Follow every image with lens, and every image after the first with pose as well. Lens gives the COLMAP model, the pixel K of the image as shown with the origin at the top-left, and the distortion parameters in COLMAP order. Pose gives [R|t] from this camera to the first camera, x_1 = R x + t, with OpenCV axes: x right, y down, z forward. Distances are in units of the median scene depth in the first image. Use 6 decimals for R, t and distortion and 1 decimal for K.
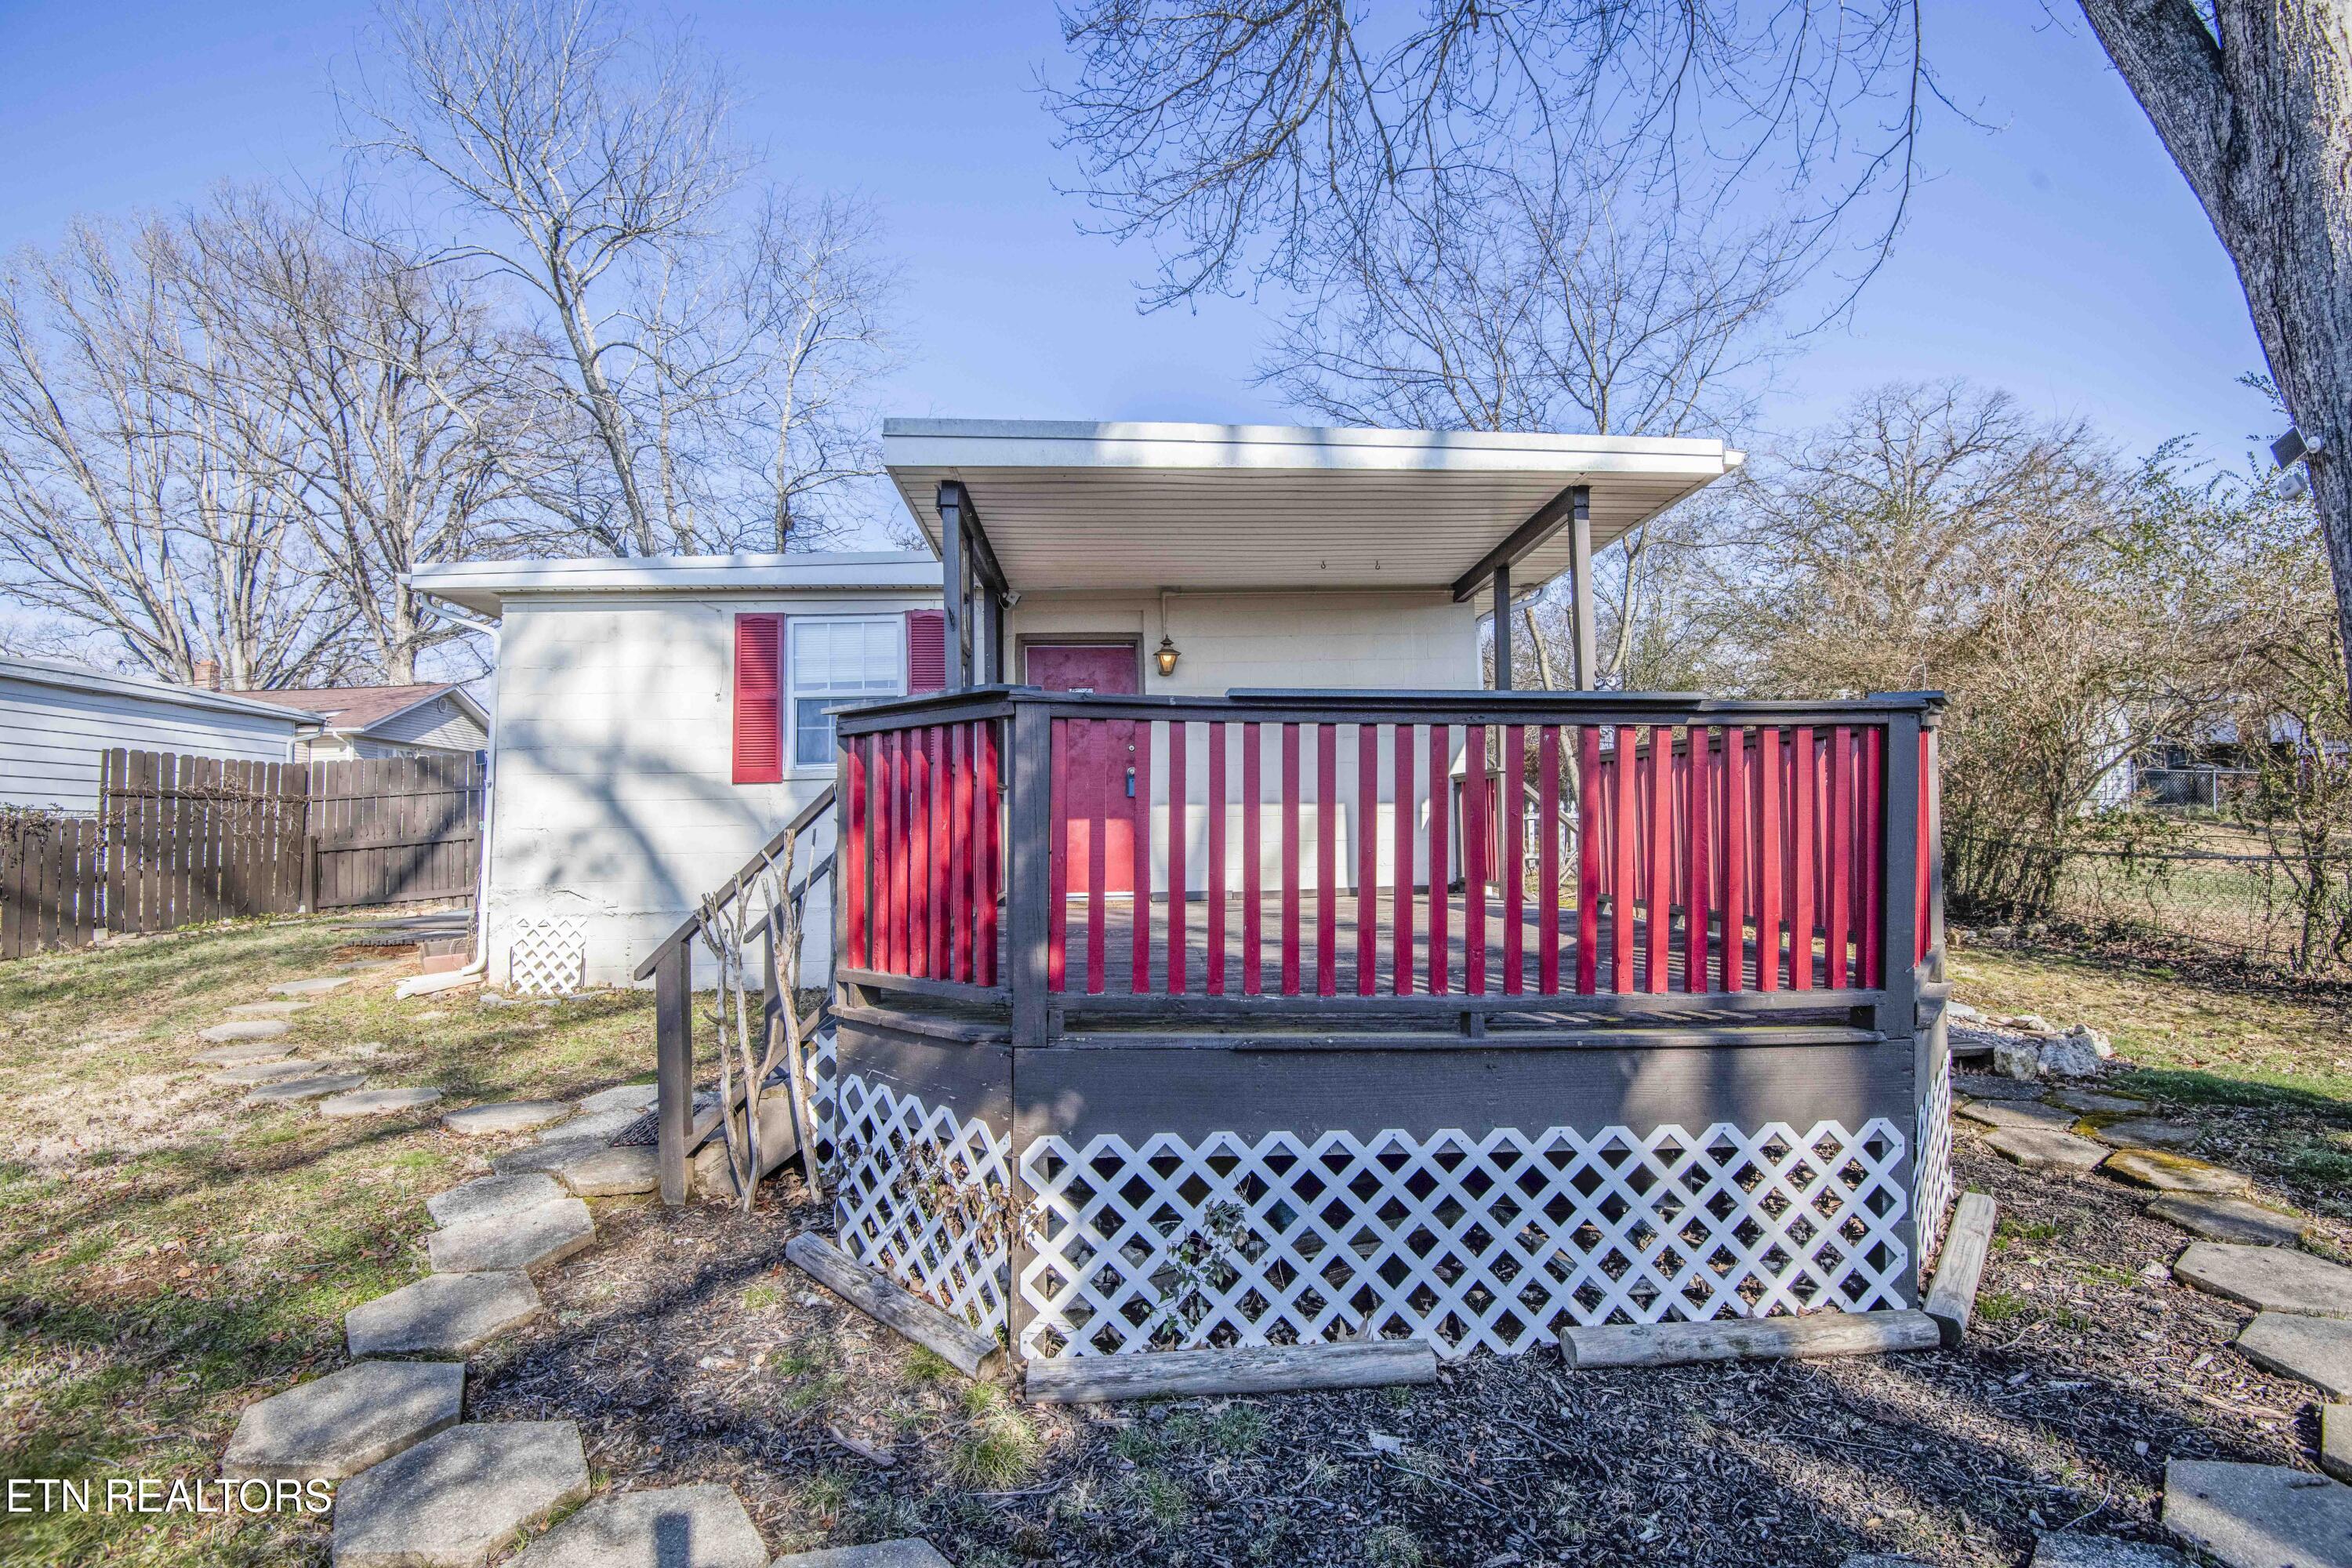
lens RADIAL K [[1090.1, 0, 1176.0], [0, 1090.1, 784.0], [0, 0, 1]] dist [-0.023708, -0.013293]
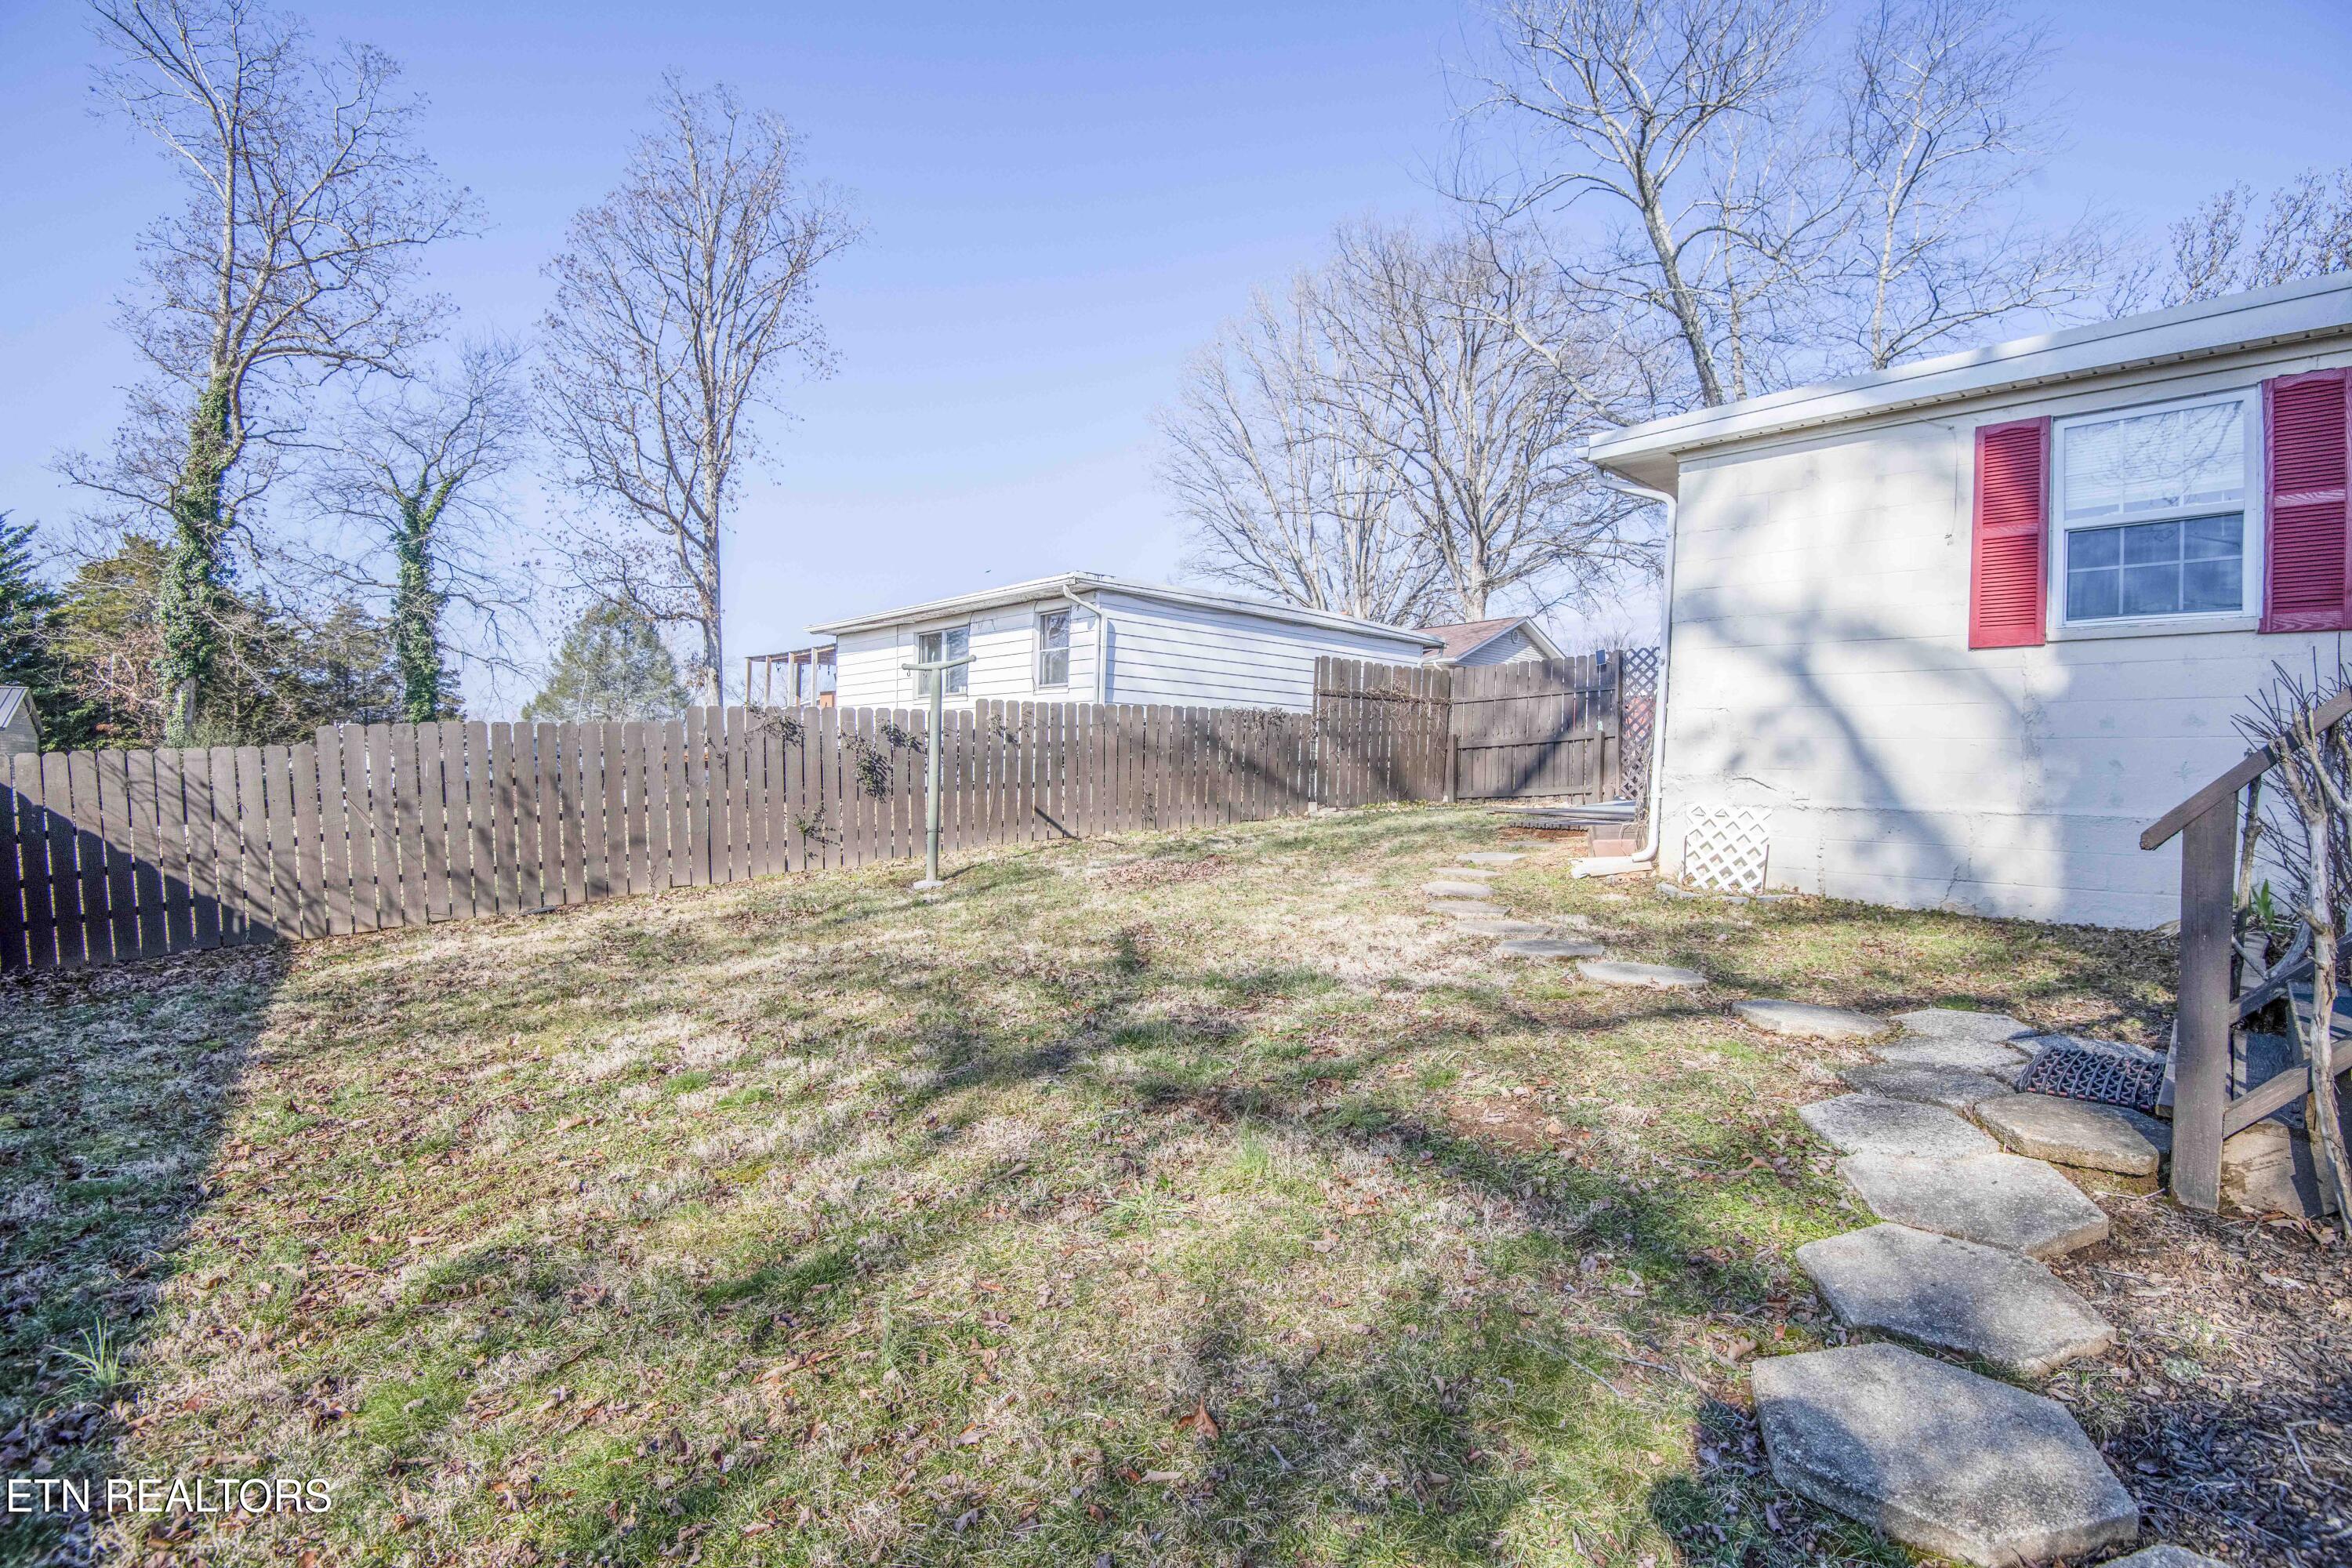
lens RADIAL K [[1090.1, 0, 1176.0], [0, 1090.1, 784.0], [0, 0, 1]] dist [-0.023708, -0.013293]
pose [[0.634405, 0.046330, -0.771611, -0.146973], [0.002202, 0.998090, 0.061739, 0.039688], [0.772998, -0.040866, 0.633091, 0.062504]]
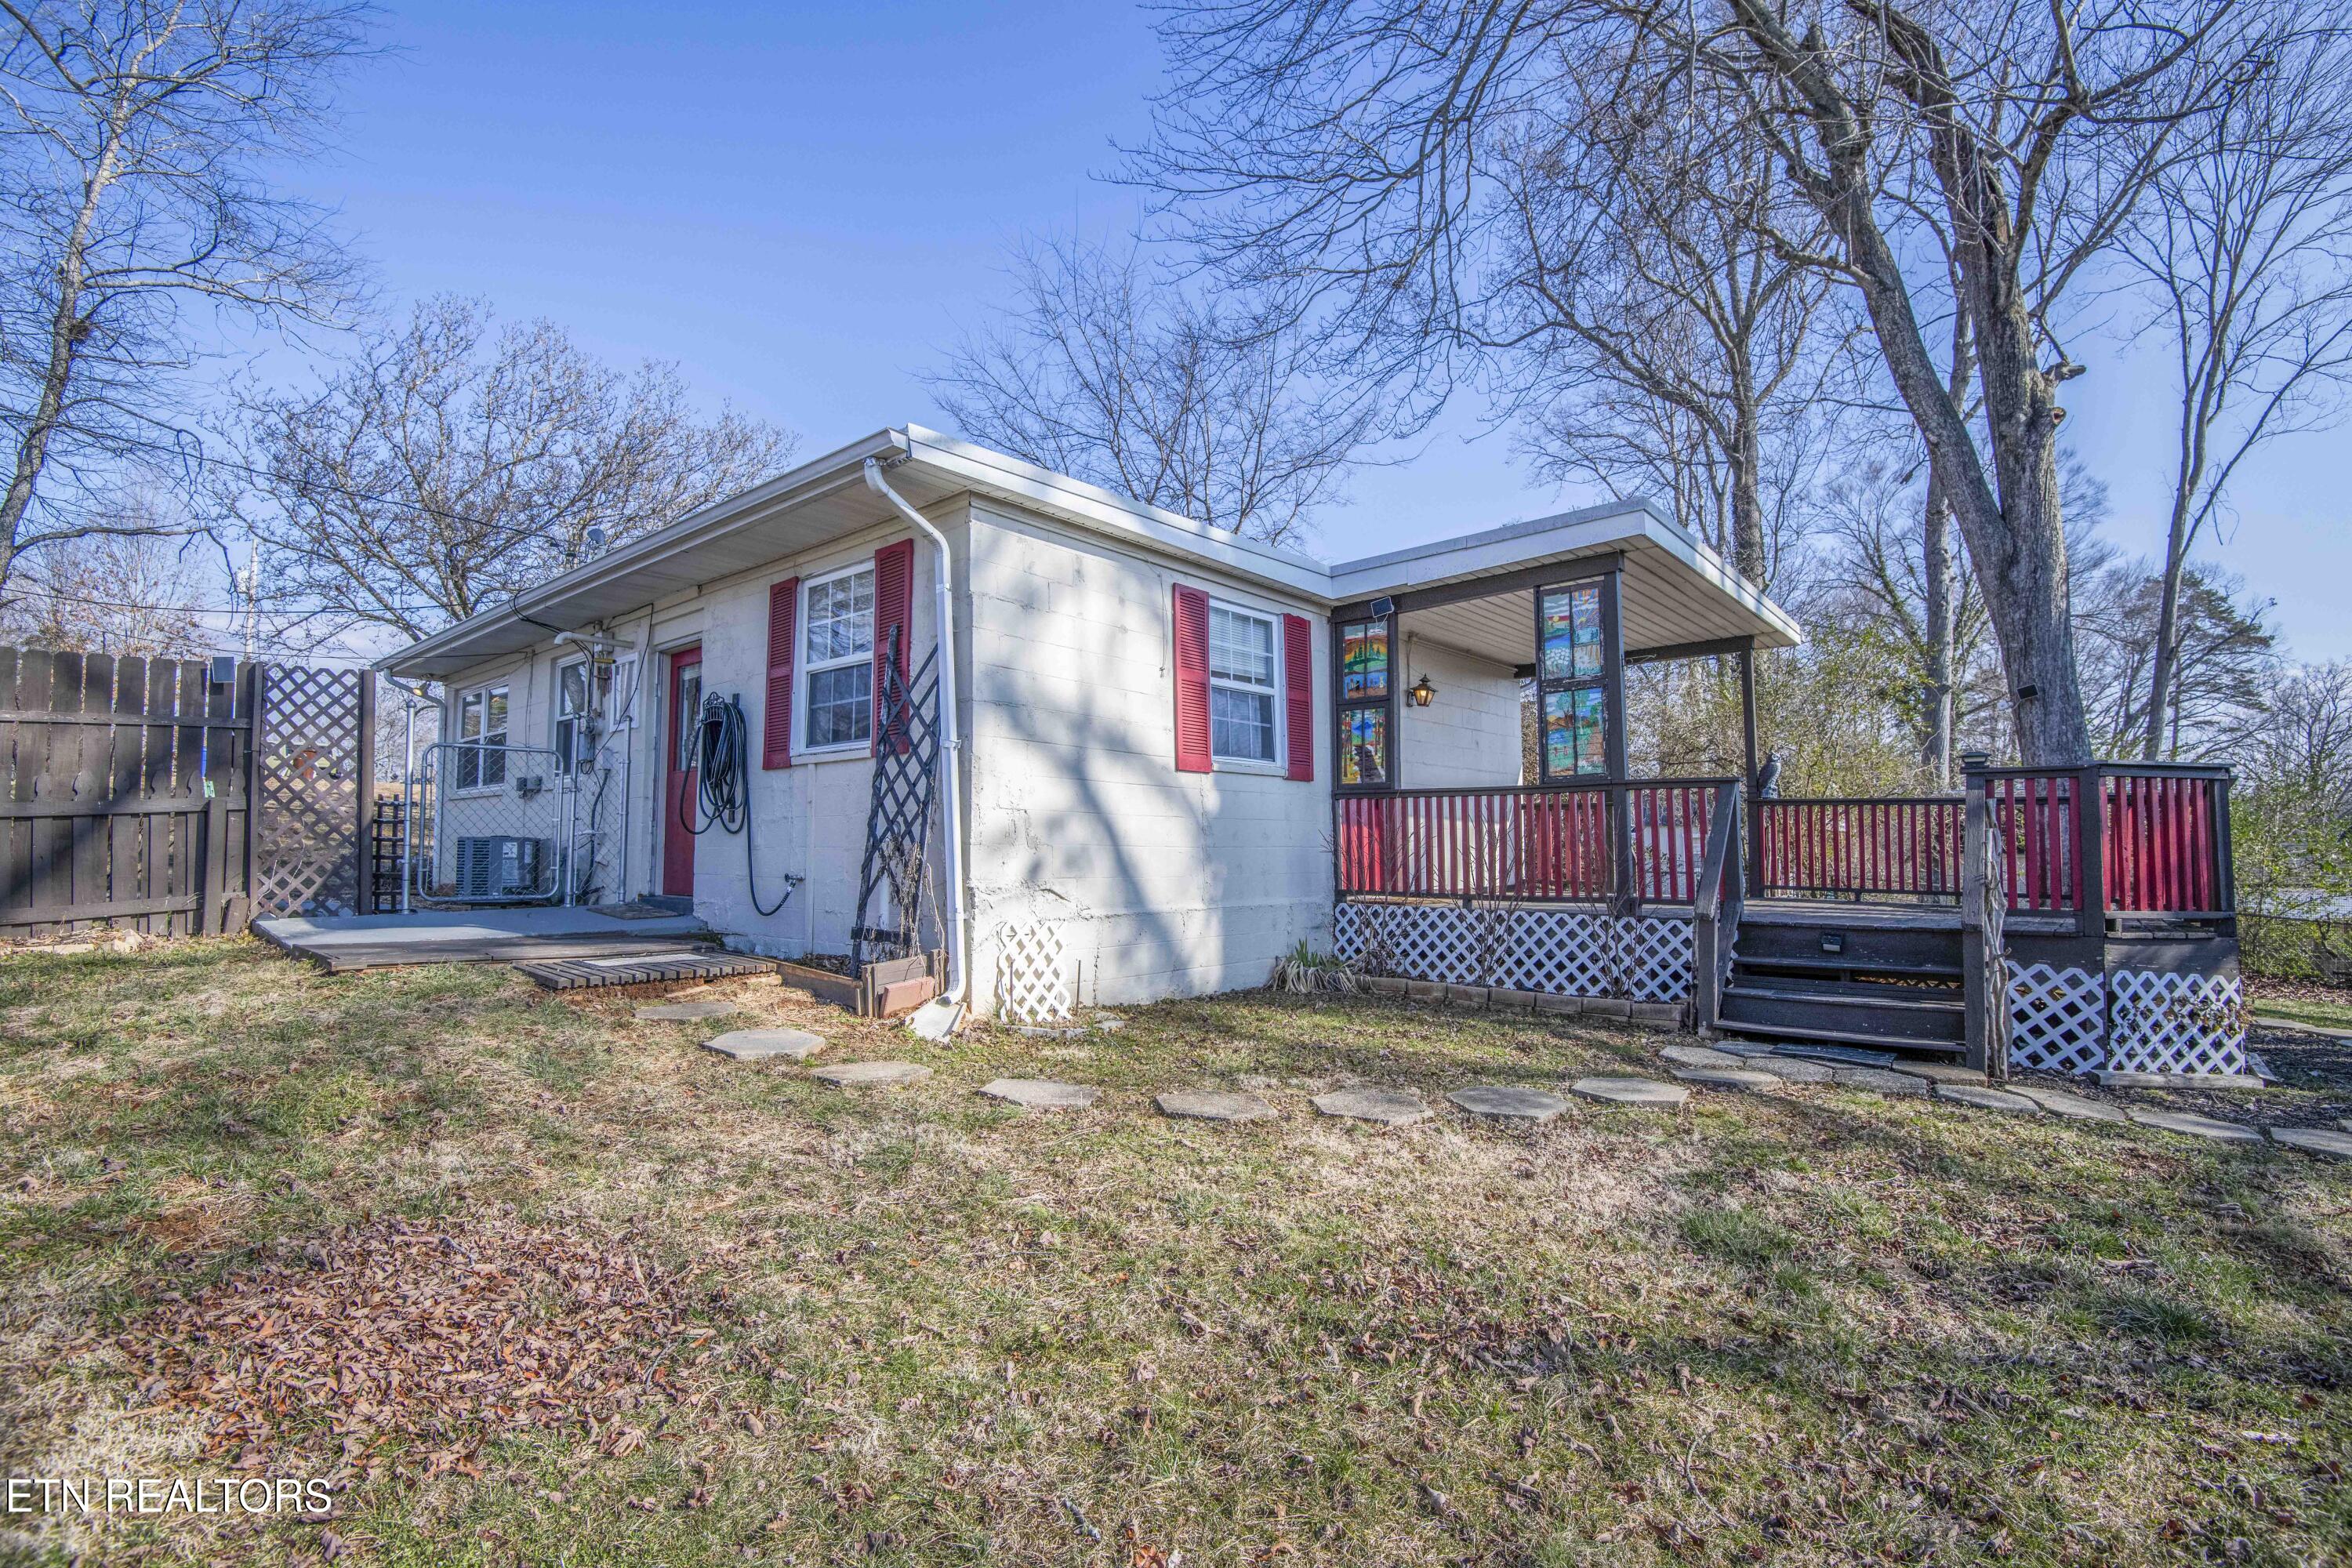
lens RADIAL K [[1090.1, 0, 1176.0], [0, 1090.1, 784.0], [0, 0, 1]] dist [-0.023708, -0.013293]
pose [[0.690705, 0.064887, 0.720220, -0.896447], [-0.056341, 0.997767, -0.035860, 0.036798], [-0.720939, -0.015810, 0.692819, 0.309515]]
